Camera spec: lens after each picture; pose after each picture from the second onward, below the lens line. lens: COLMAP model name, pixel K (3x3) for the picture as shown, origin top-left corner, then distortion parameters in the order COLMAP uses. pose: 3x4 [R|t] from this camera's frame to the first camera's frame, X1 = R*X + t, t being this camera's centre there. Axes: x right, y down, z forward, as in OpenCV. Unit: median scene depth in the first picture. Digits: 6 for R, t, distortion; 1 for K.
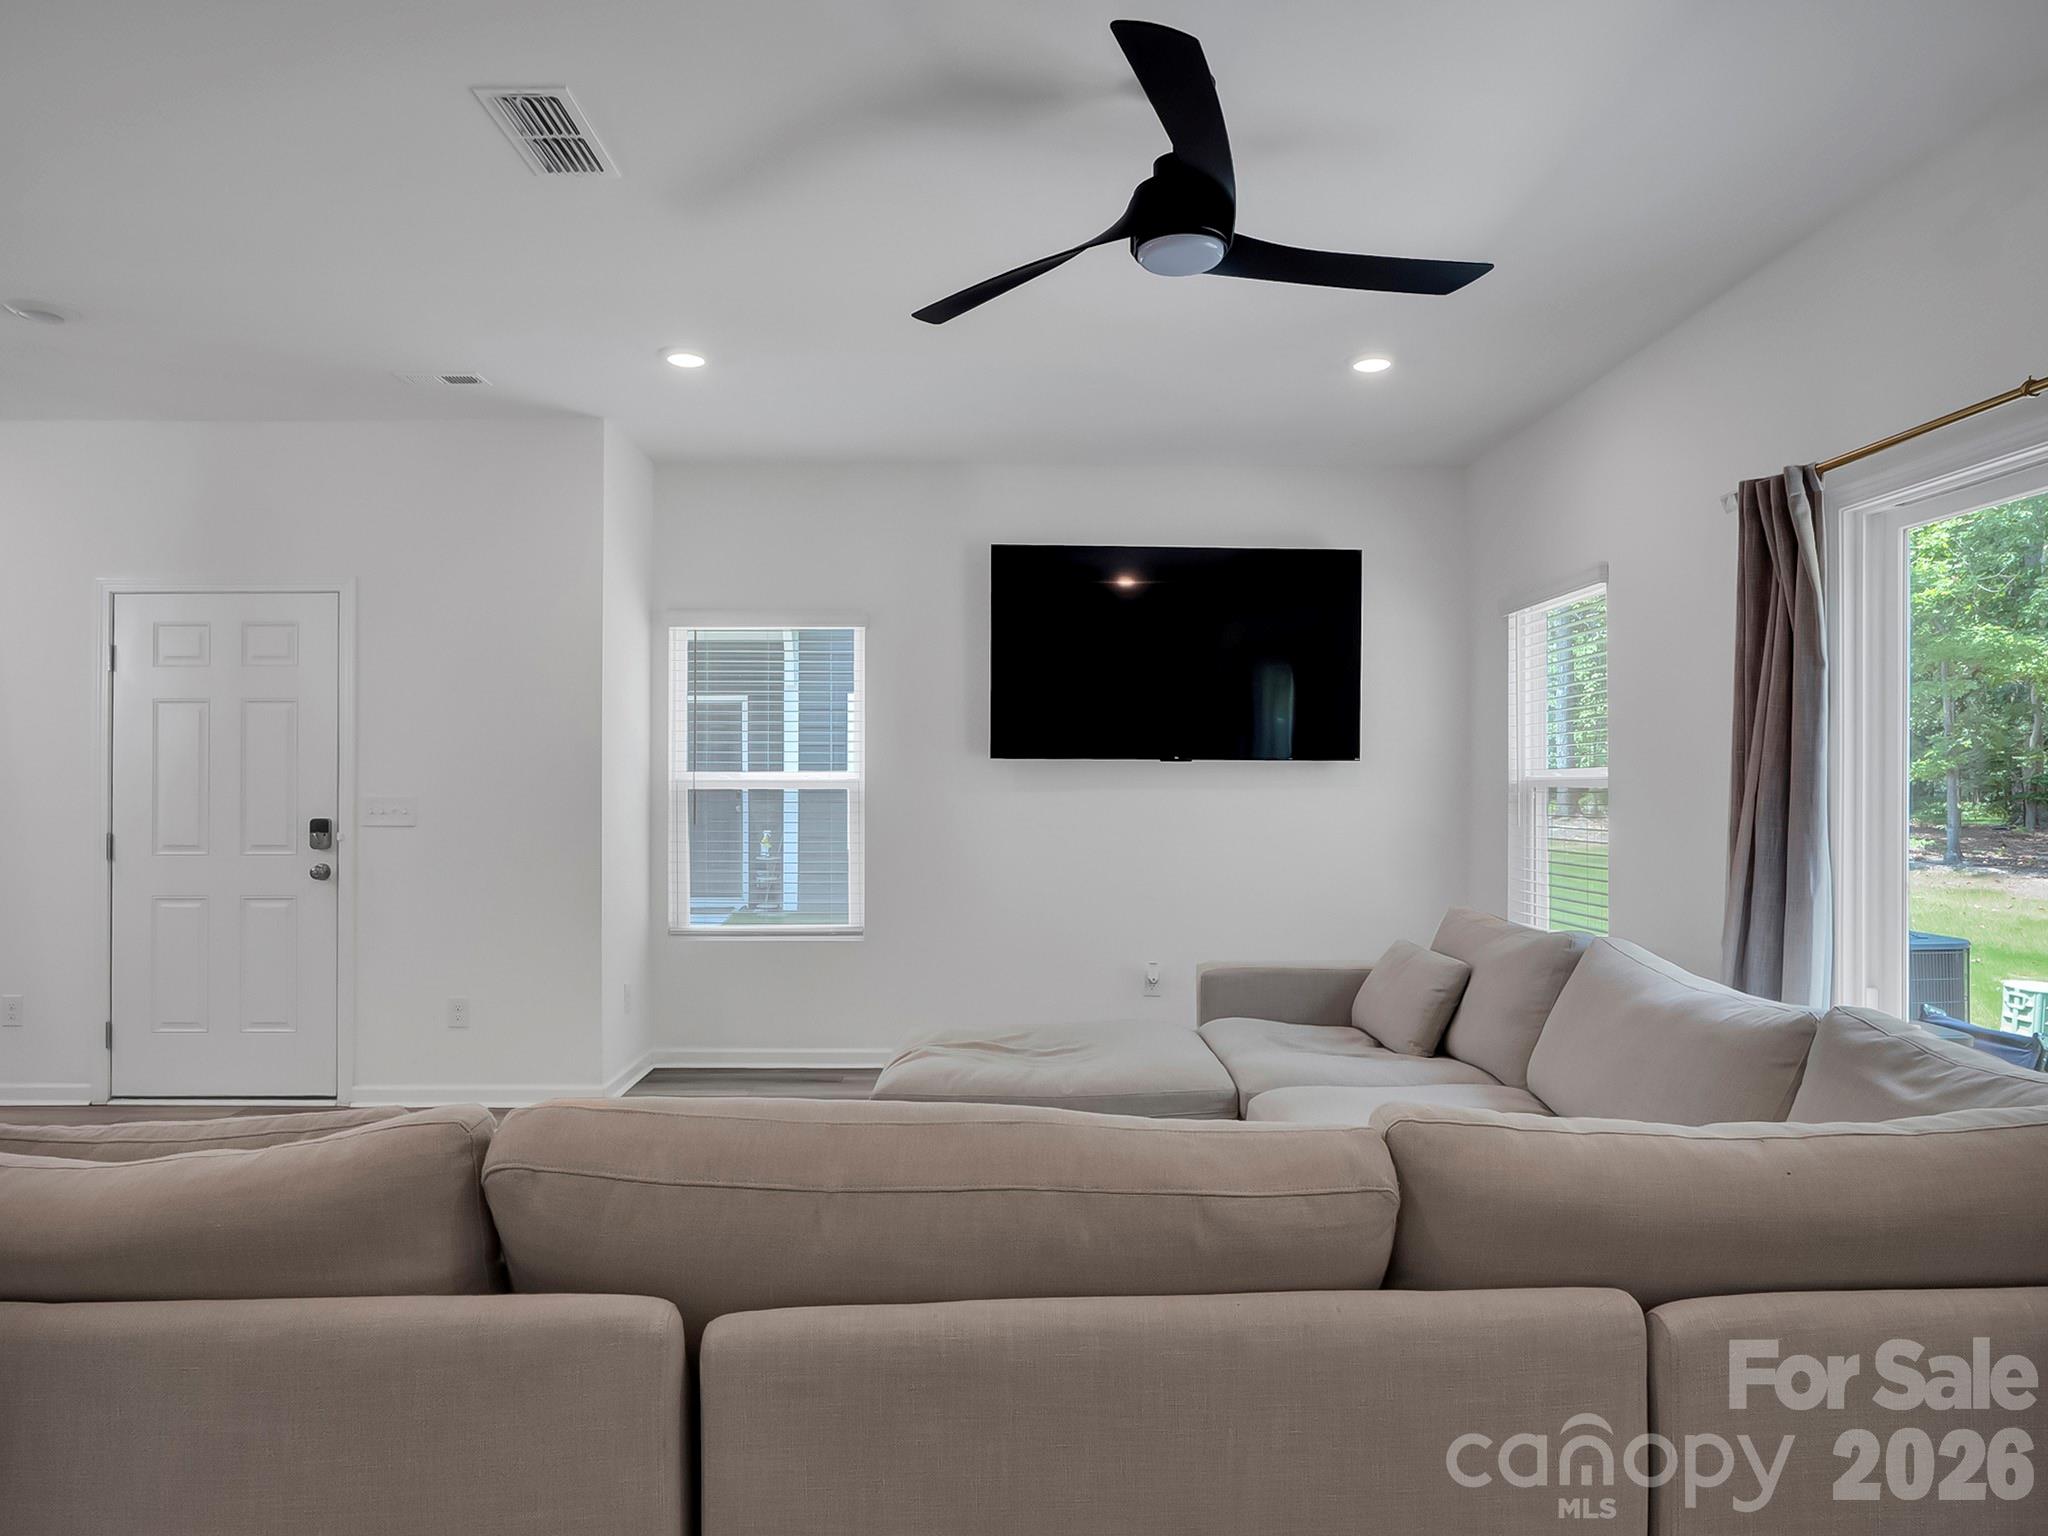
lens RADIAL K [[1301.8, 0, 1012.7], [0, 1301.8, 768.6], [0, 0, 1]] dist [-0.029734, 0.012336]
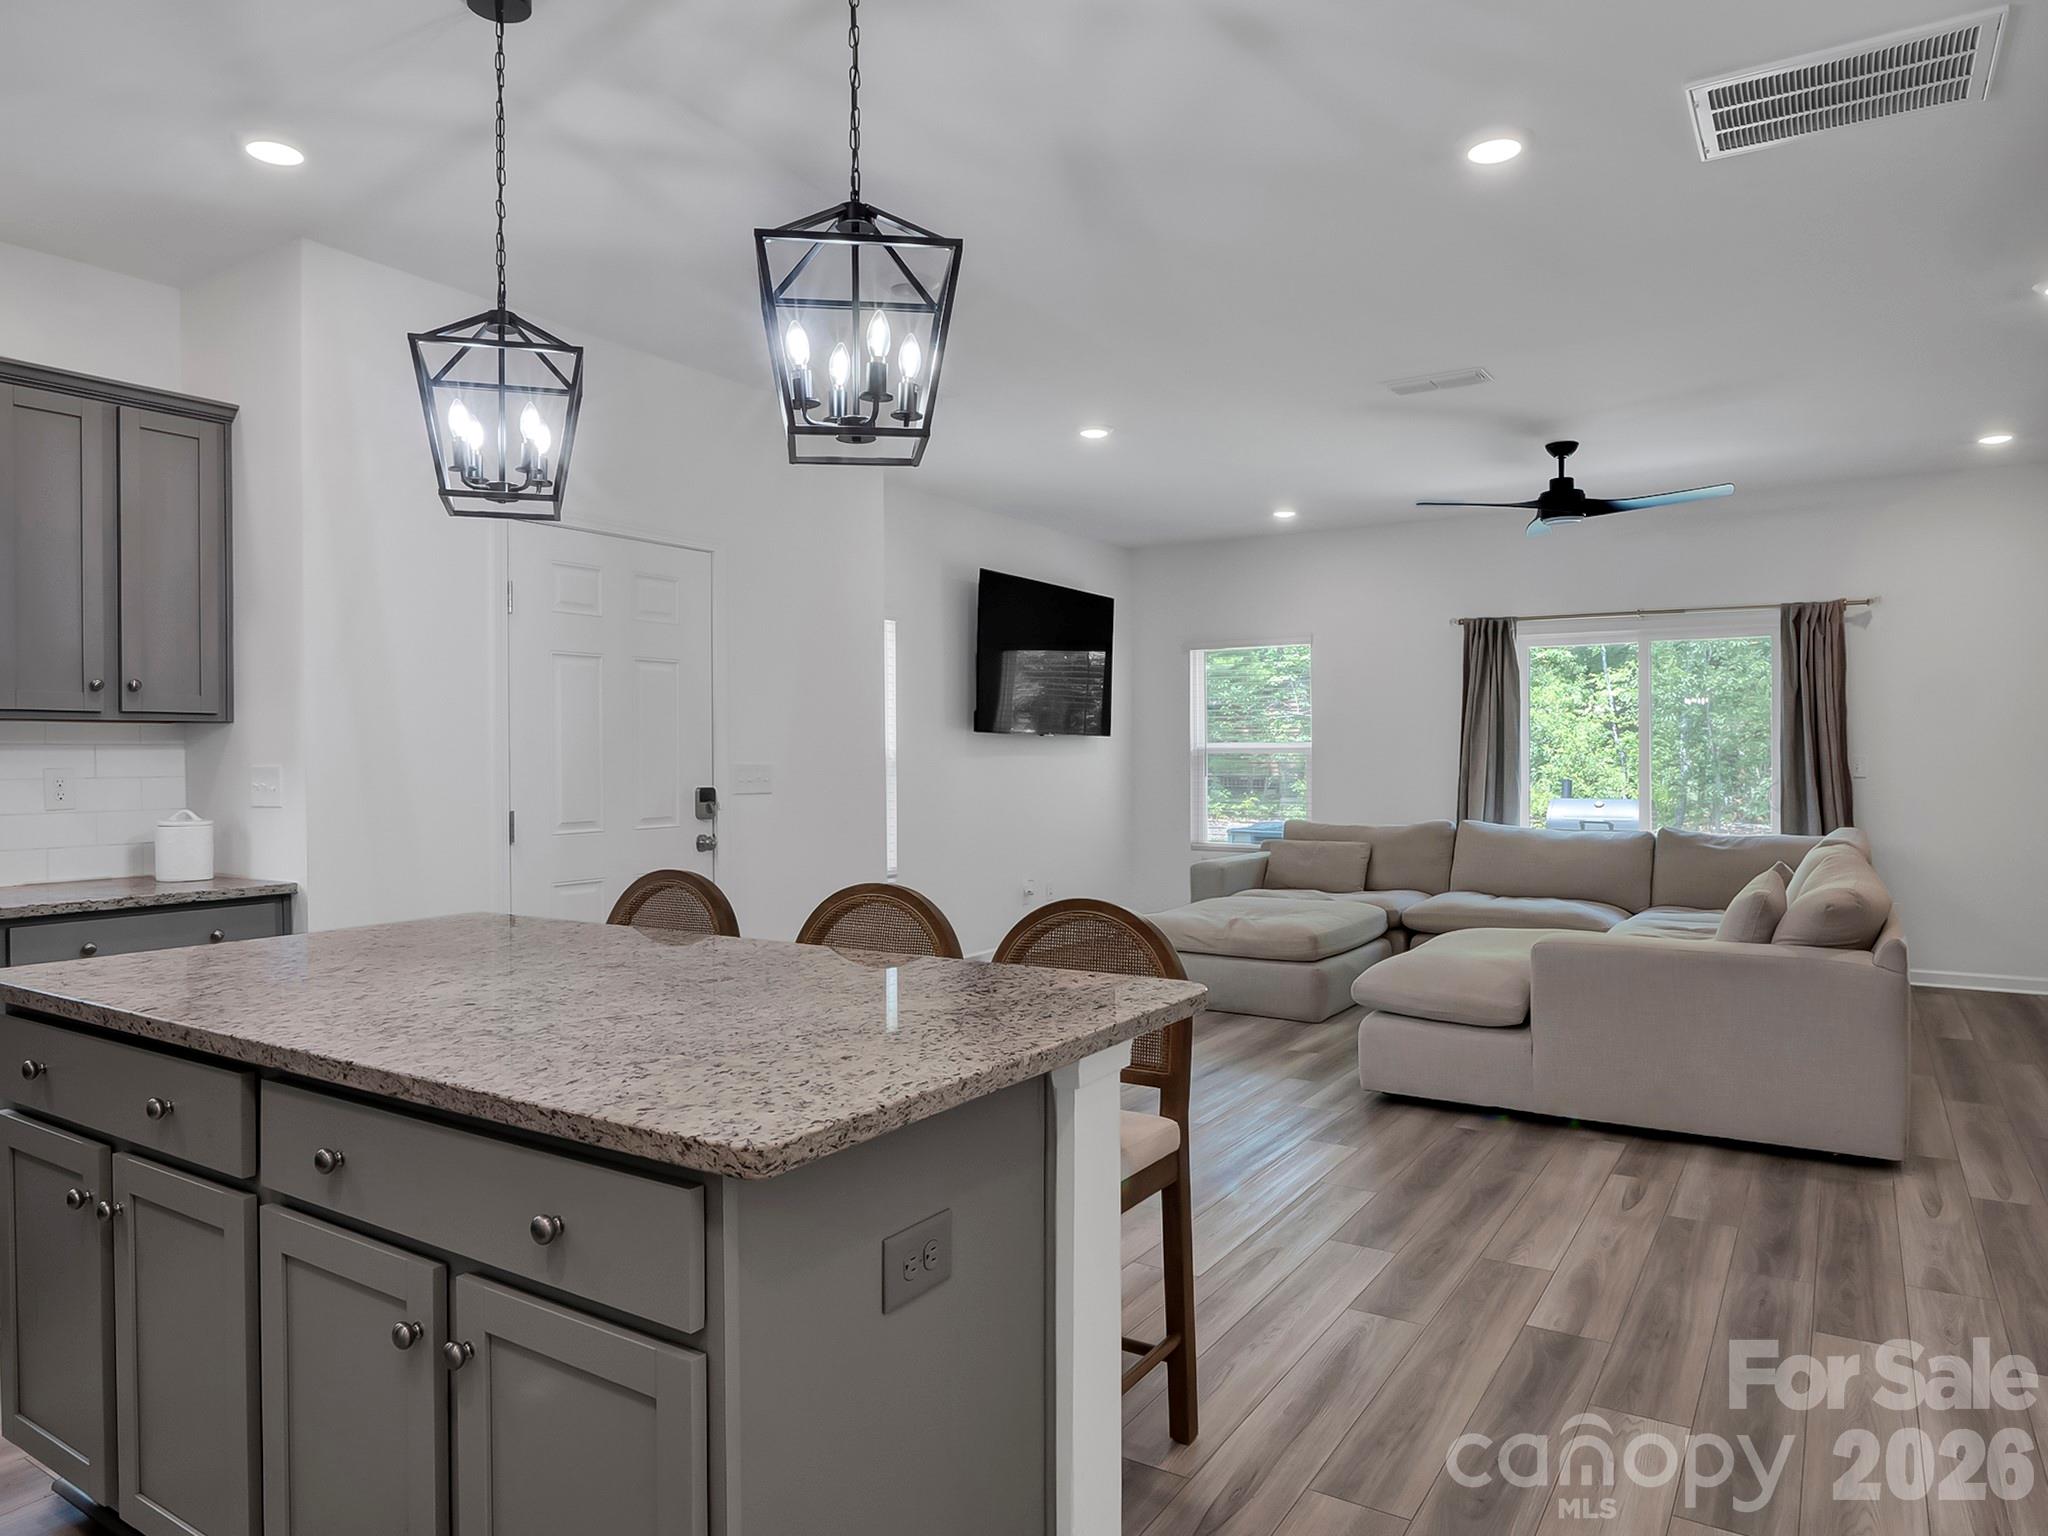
lens RADIAL K [[1305.4, 0, 1020.5], [0, 1305.4, 749.9], [0, 0, 1]] dist [-0.004933, -0.003776]
pose [[0.552204, 0.001581, 0.833707, -1.193345], [-0.007683, 0.999965, 0.003192, 0.006313], [-0.833673, -0.008168, 0.552198, 0.268352]]
